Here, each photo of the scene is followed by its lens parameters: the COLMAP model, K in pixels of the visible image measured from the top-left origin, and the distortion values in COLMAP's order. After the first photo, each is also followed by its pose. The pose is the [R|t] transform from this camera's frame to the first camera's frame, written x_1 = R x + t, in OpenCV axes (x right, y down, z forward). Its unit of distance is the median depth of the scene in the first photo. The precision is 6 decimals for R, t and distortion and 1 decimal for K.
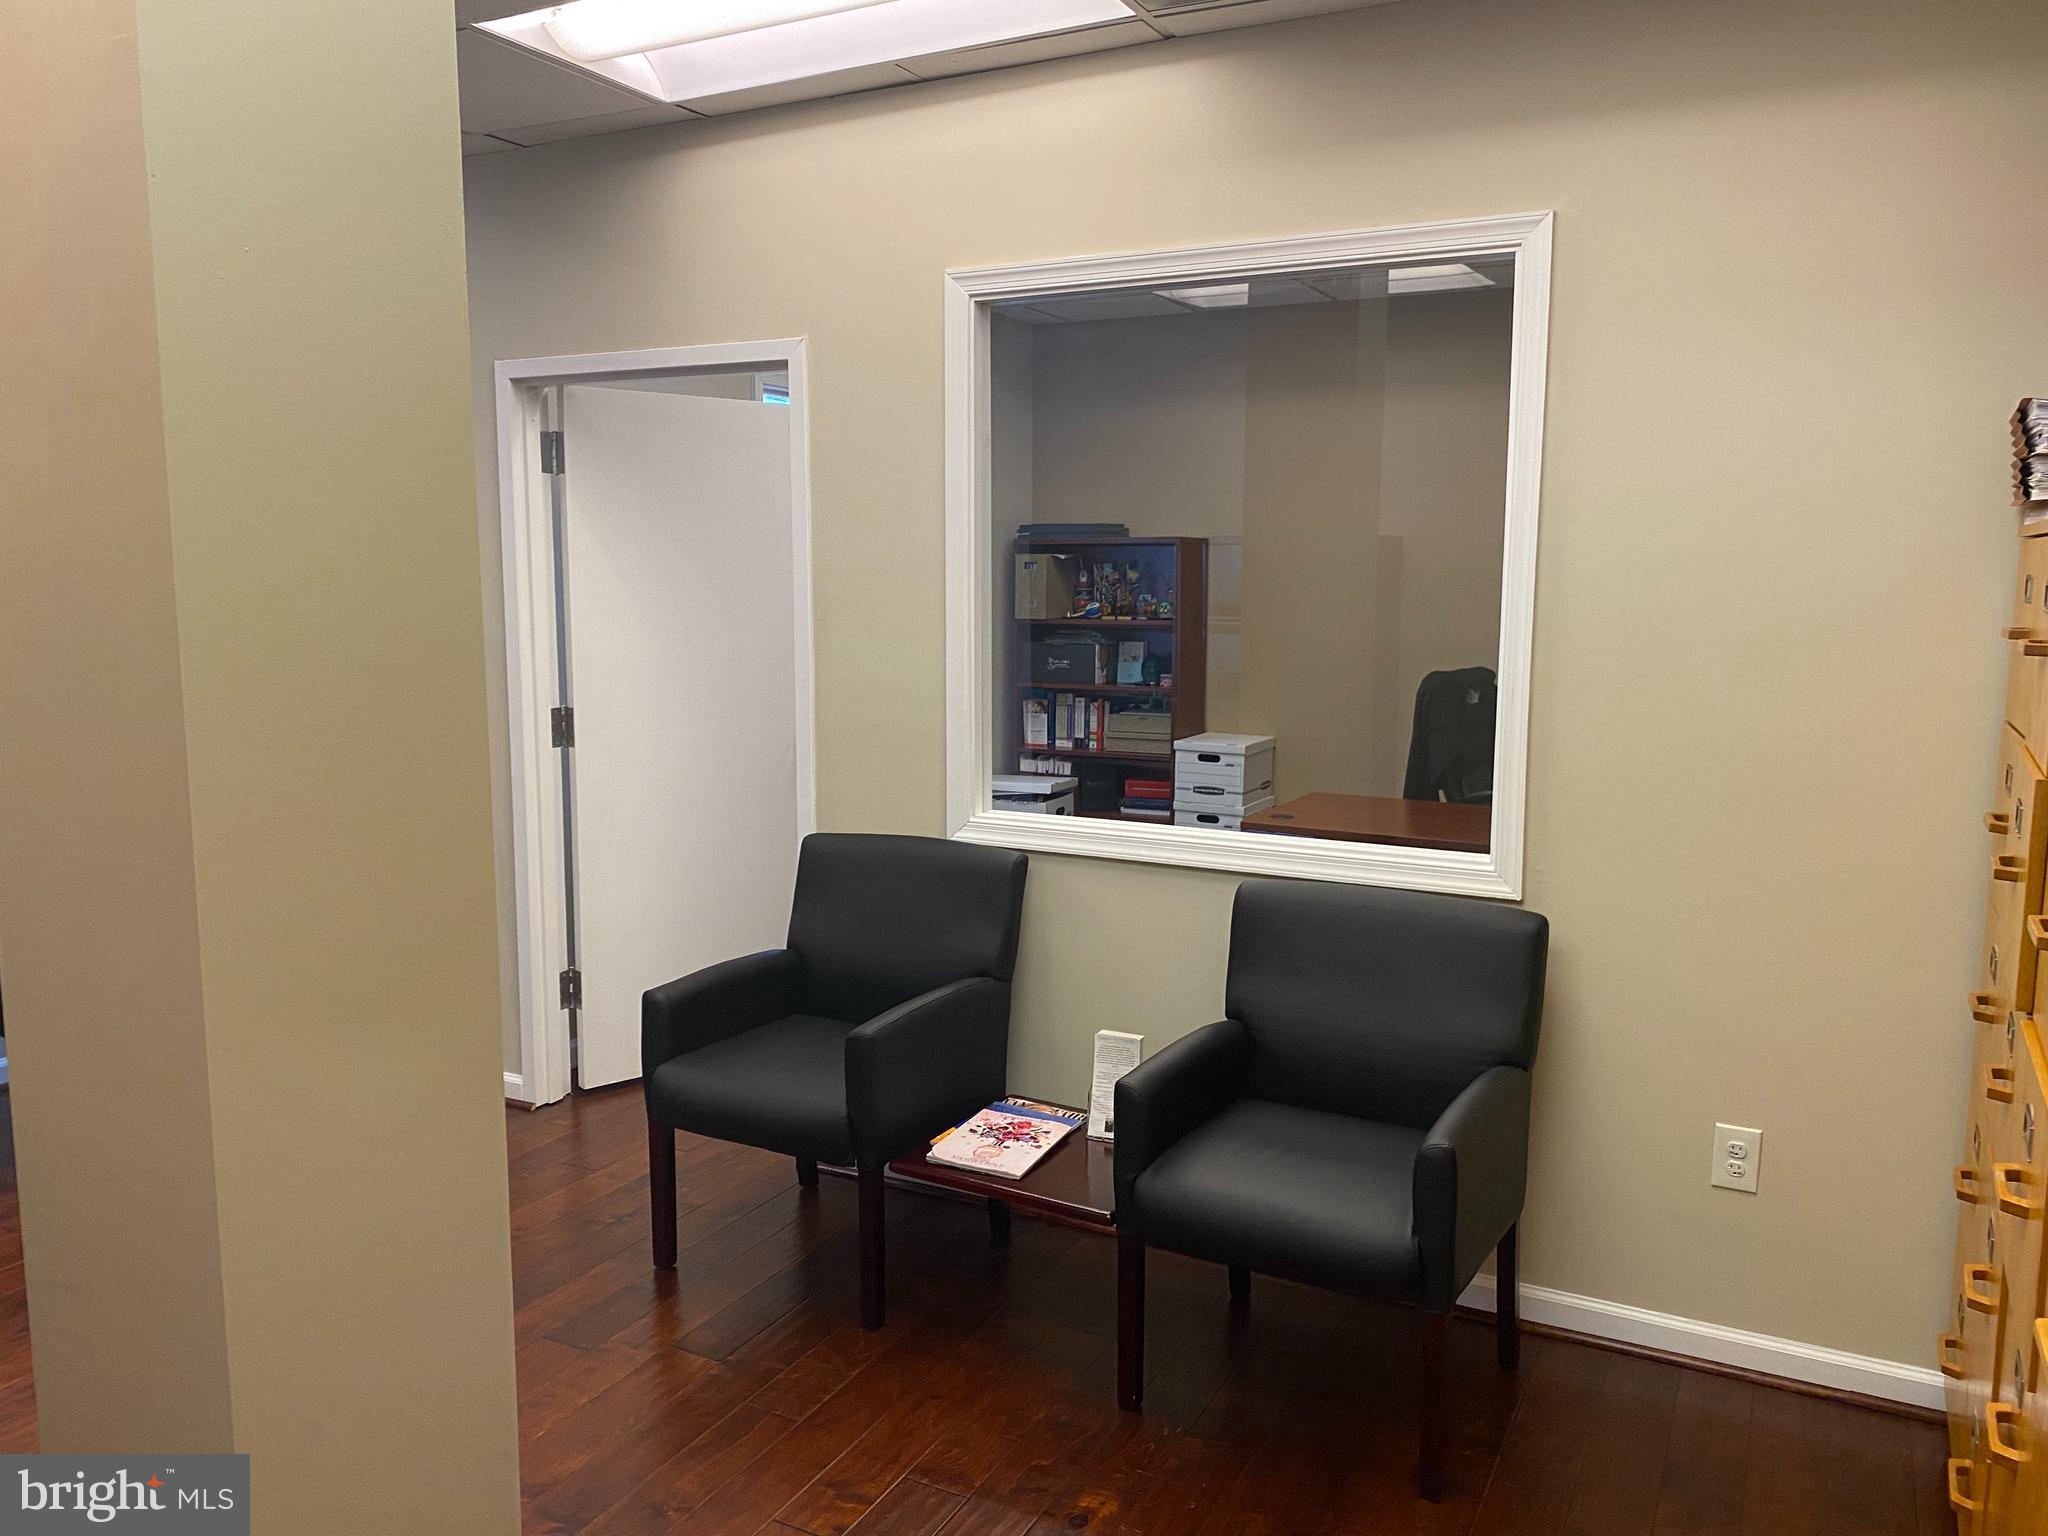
lens RADIAL K [[1545.2, 0, 988.9], [0, 1545.2, 755.9], [0, 0, 1]] dist [0.002813, -0.000803]
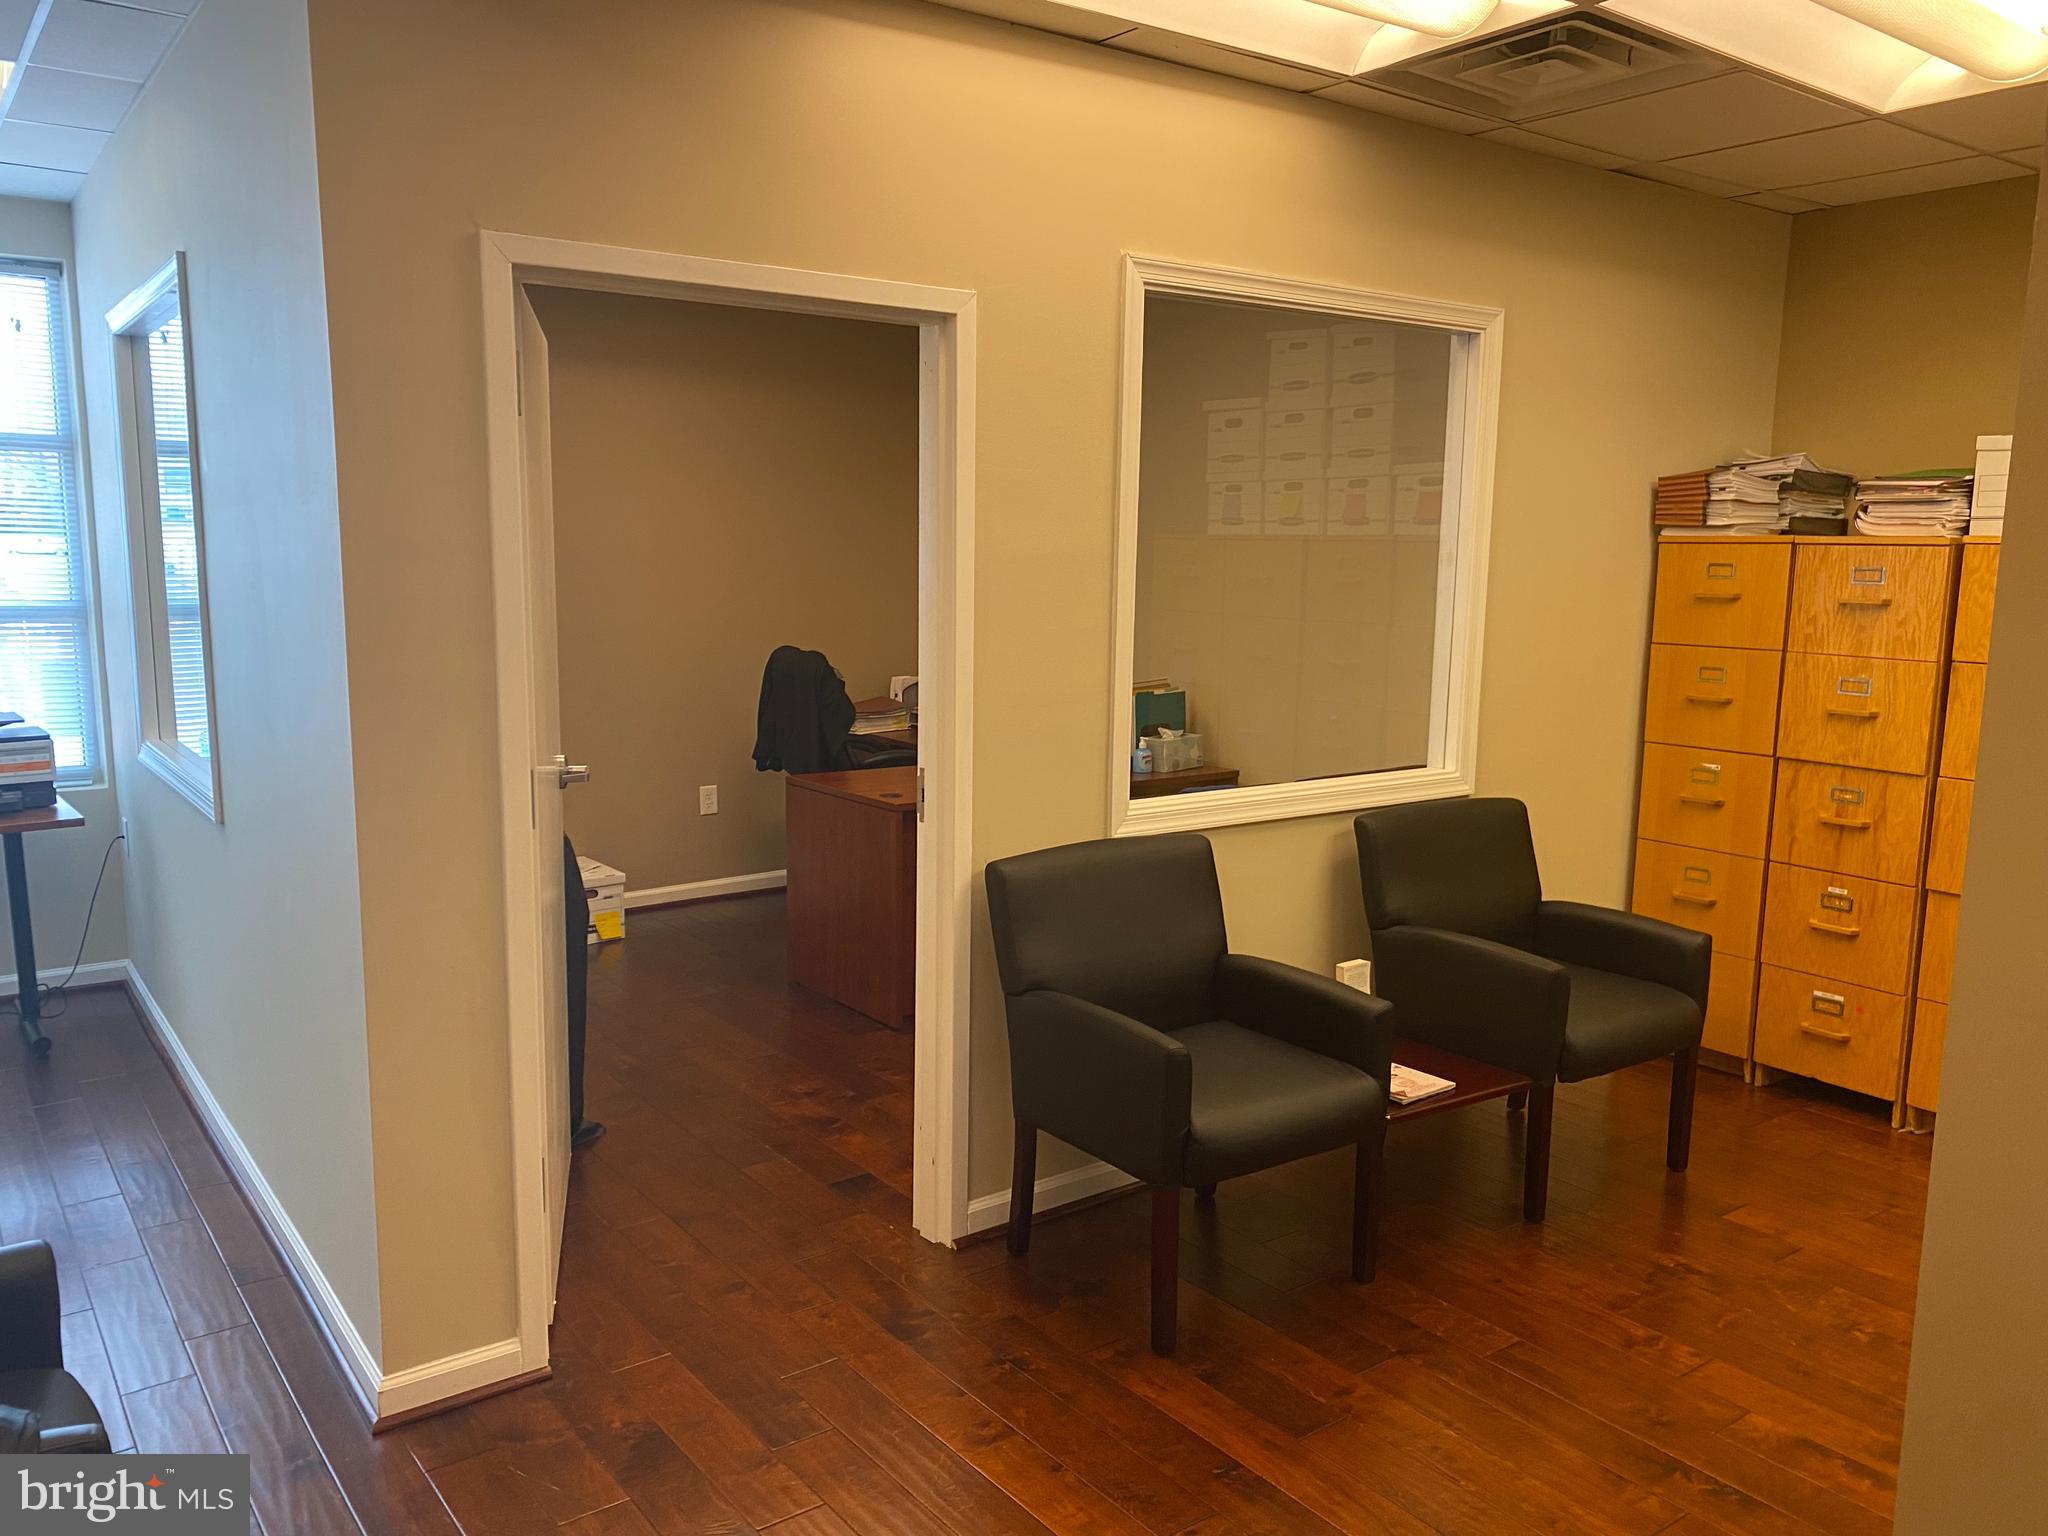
lens RADIAL K [[1558.6, 0, 1024.5], [0, 1558.6, 774.8], [0, 0, 1]] dist [0.051264, -0.048282]
pose [[0.426945, -0.130606, 0.894796, -0.947294], [0.099687, 0.990282, 0.096979, -0.088713], [-0.898766, 0.047795, 0.435815, 0.625359]]
